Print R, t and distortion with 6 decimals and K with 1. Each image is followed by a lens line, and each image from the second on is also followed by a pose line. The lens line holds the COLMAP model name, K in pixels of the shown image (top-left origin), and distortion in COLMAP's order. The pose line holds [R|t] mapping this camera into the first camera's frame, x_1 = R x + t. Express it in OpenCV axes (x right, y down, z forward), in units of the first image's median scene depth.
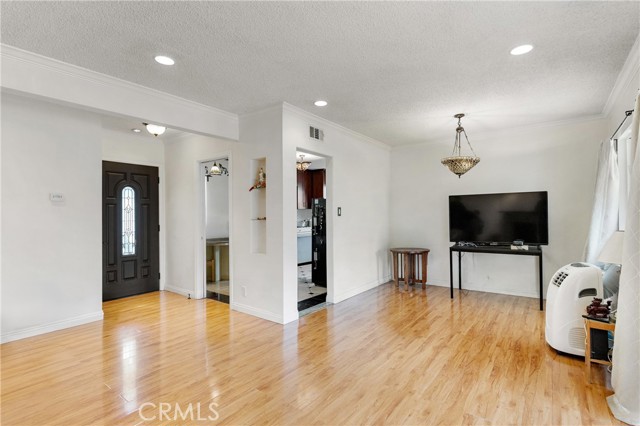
lens RADIAL K [[307.0, 0, 318.9], [0, 307.0, 214.4], [0, 0, 1]] dist [-0.001092, 0.000009]
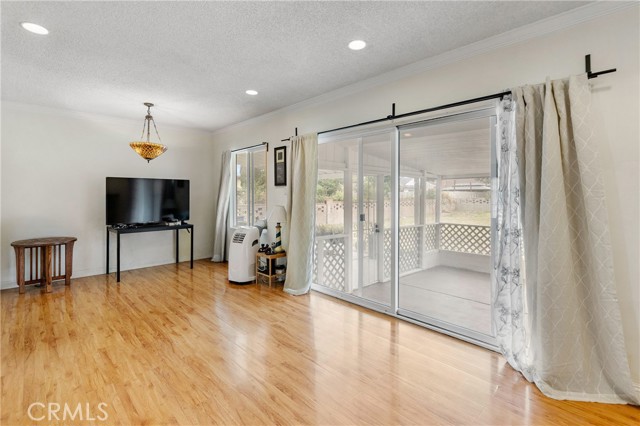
lens RADIAL K [[301.9, 0, 313.3], [0, 301.9, 193.3], [0, 0, 1]] dist [0.001213, 0.000398]
pose [[0.146710, 0.020687, 0.988963, -0.499120], [-0.005217, 0.999784, -0.020140, 0.006773], [-0.989166, -0.002205, 0.146787, 0.280088]]
